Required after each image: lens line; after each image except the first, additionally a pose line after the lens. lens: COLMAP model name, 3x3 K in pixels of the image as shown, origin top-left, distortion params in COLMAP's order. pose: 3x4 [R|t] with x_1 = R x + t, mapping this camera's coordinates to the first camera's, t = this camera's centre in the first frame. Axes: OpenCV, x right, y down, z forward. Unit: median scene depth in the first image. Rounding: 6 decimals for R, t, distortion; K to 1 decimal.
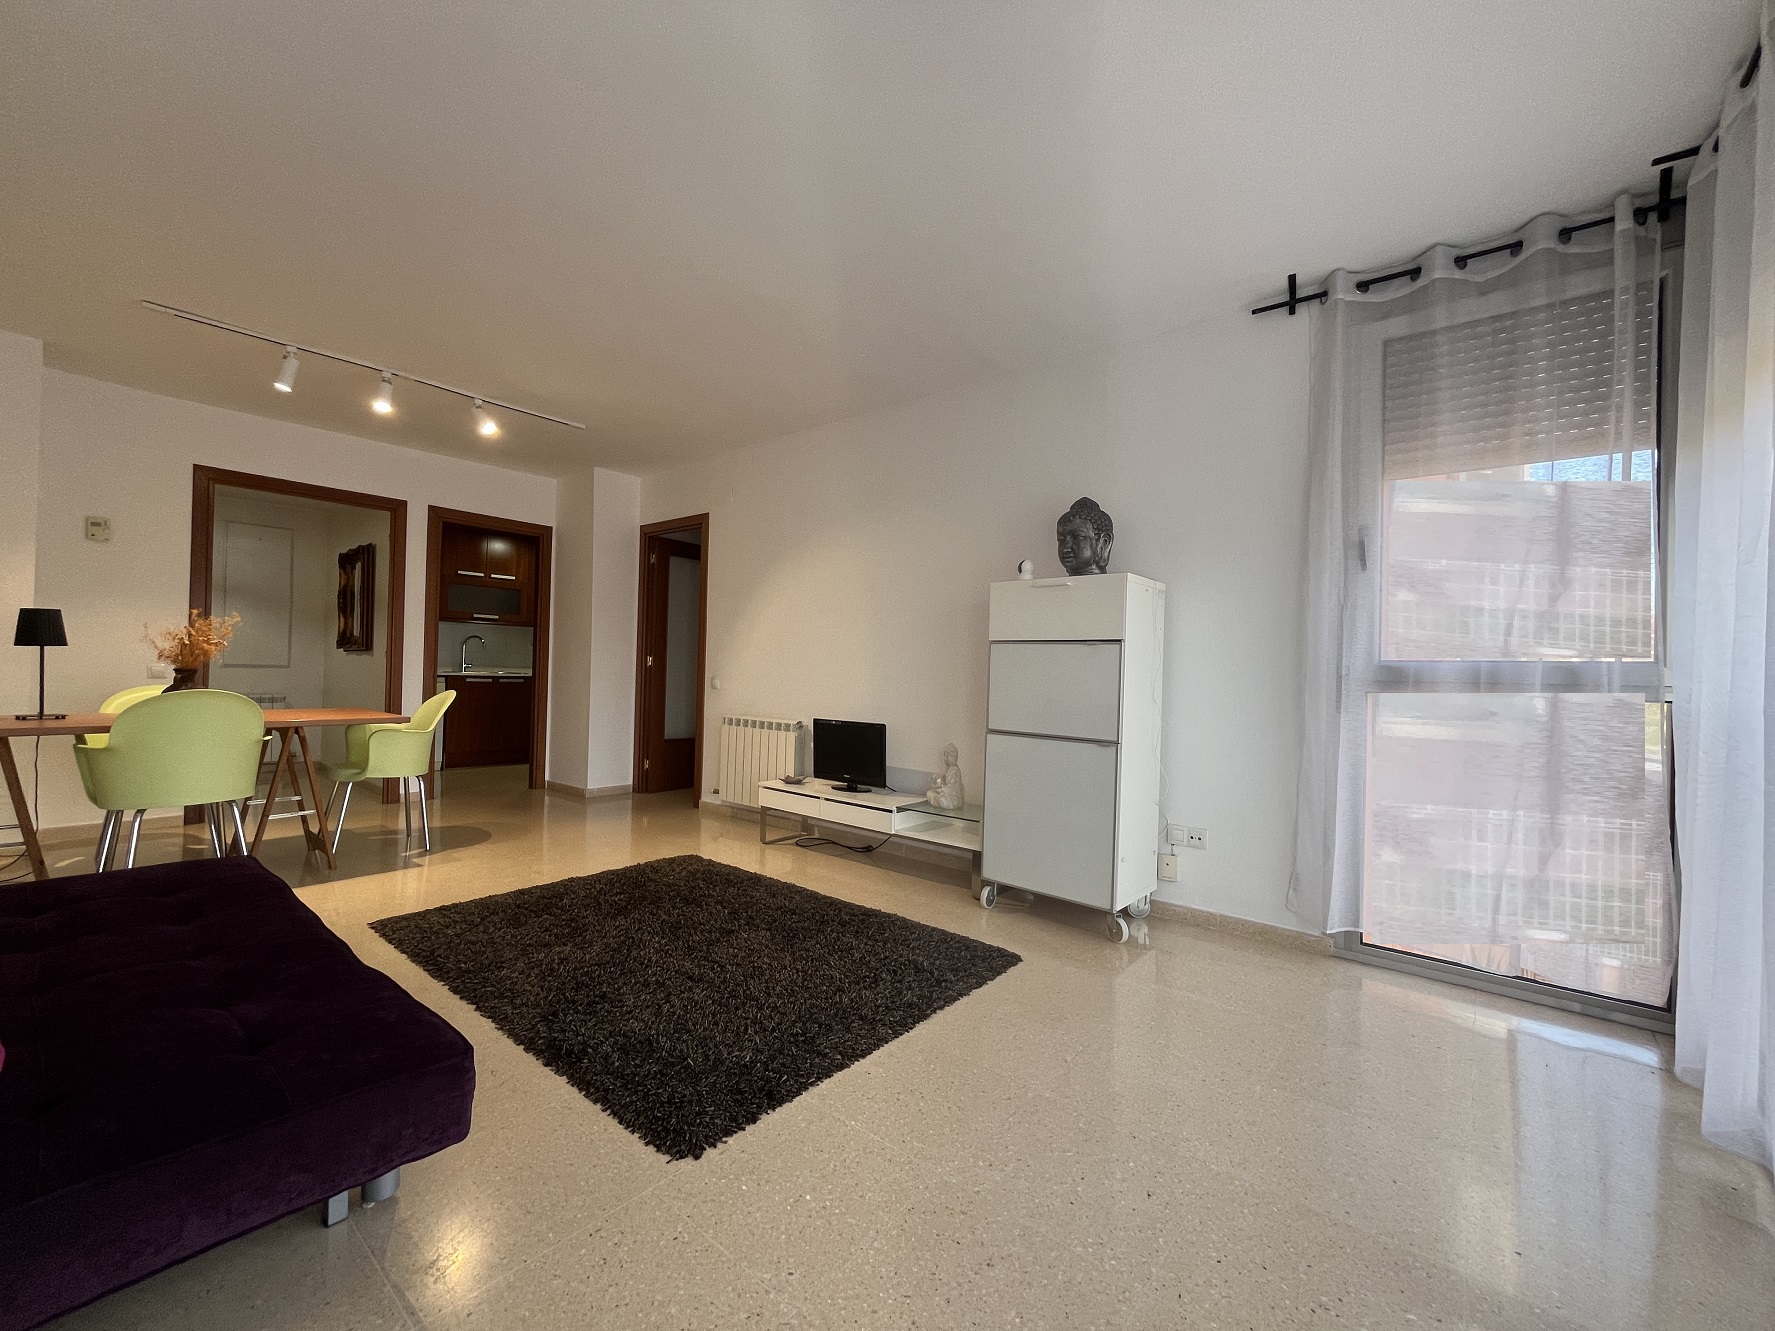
lens RADIAL K [[714.4, 0, 878.4], [0, 714.4, 661.1], [0, 0, 1]] dist [-0.006428, 0.001010]
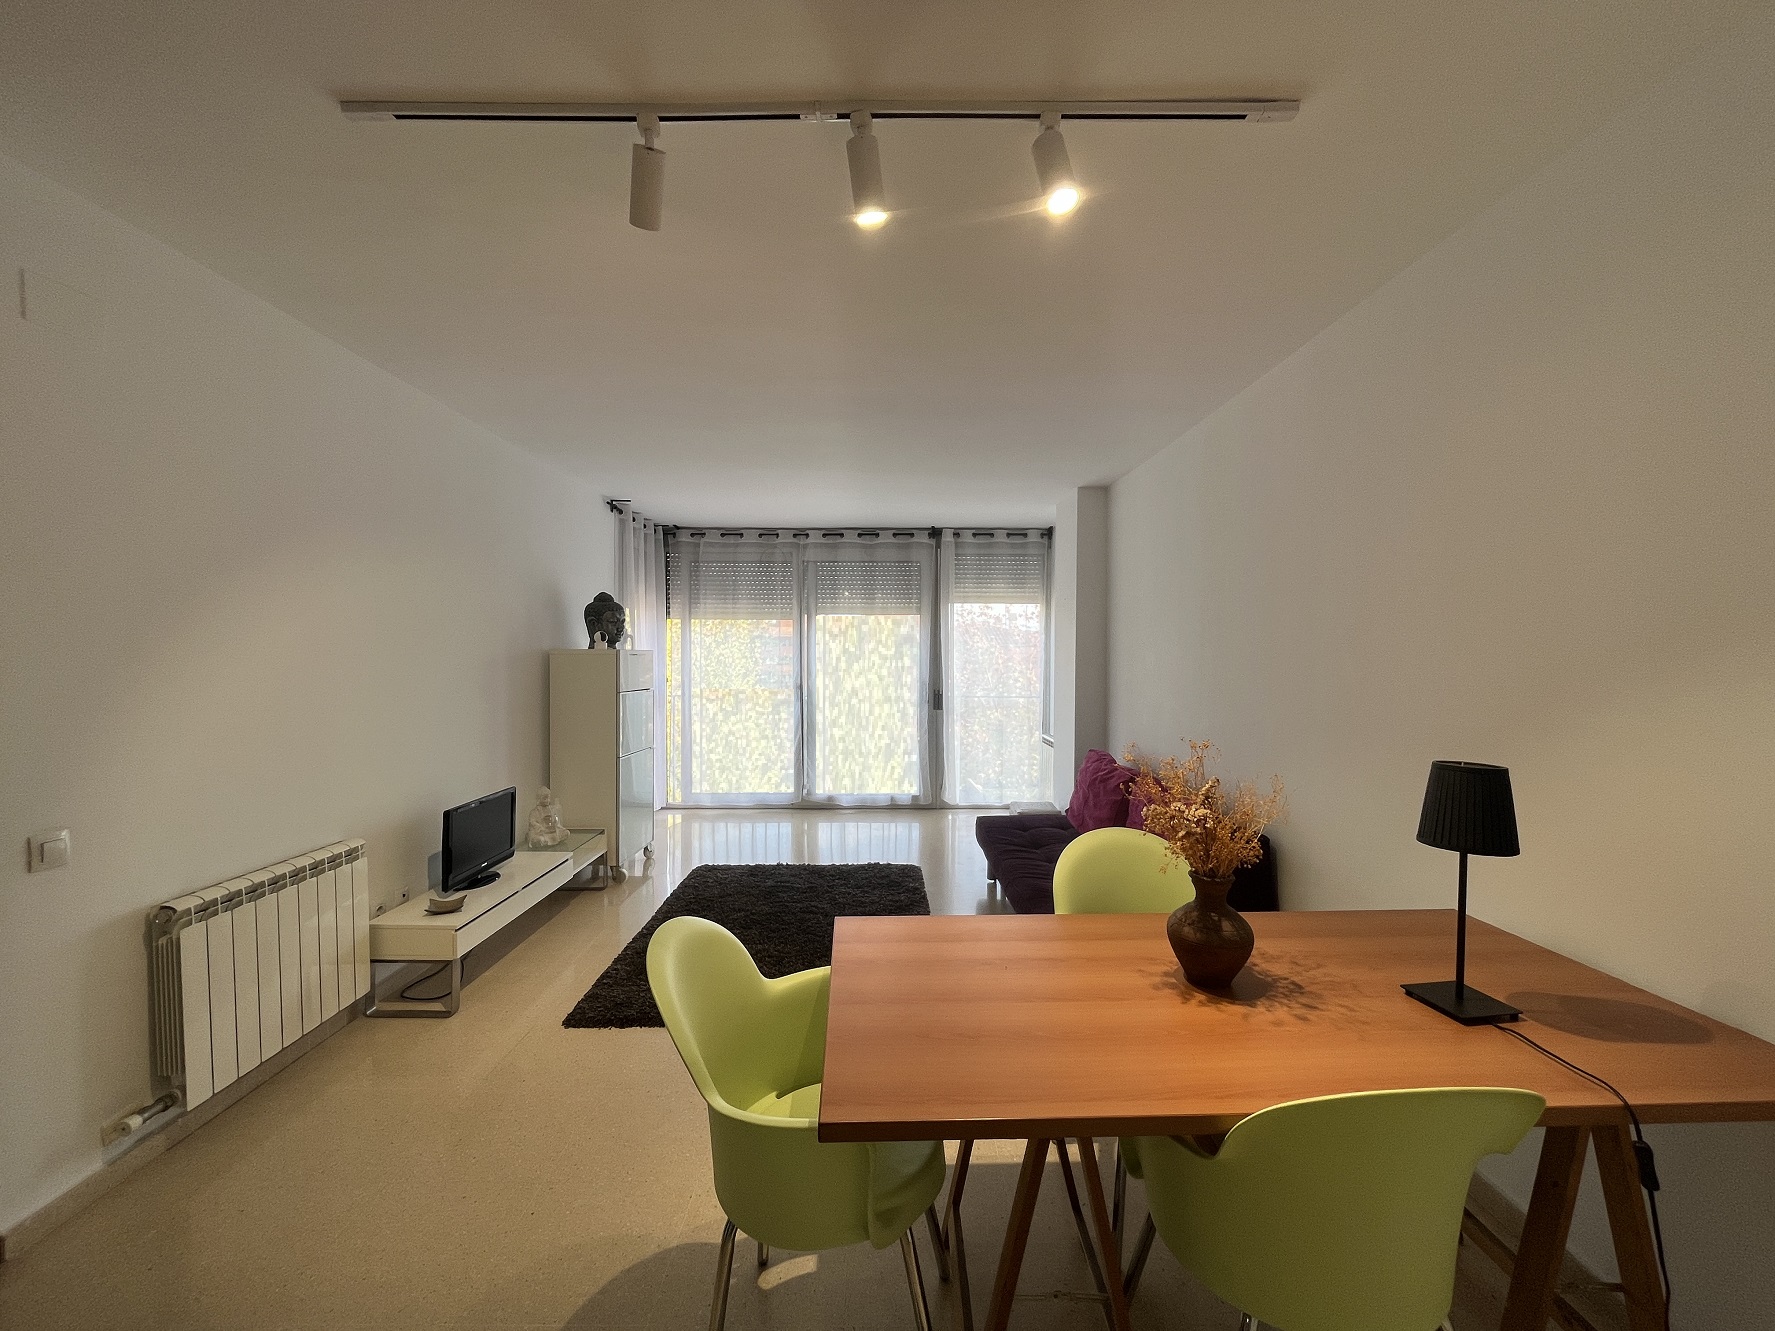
lens RADIAL K [[714.4, 0, 885.2], [0, 714.4, 666.3], [0, 0, 1]] dist [-0.006428, 0.001010]
pose [[-0.645695, -0.038787, 0.762610, -1.015690], [-0.029426, 0.999231, 0.025907, -0.108665], [-0.763028, -0.005713, -0.646340, 1.244465]]
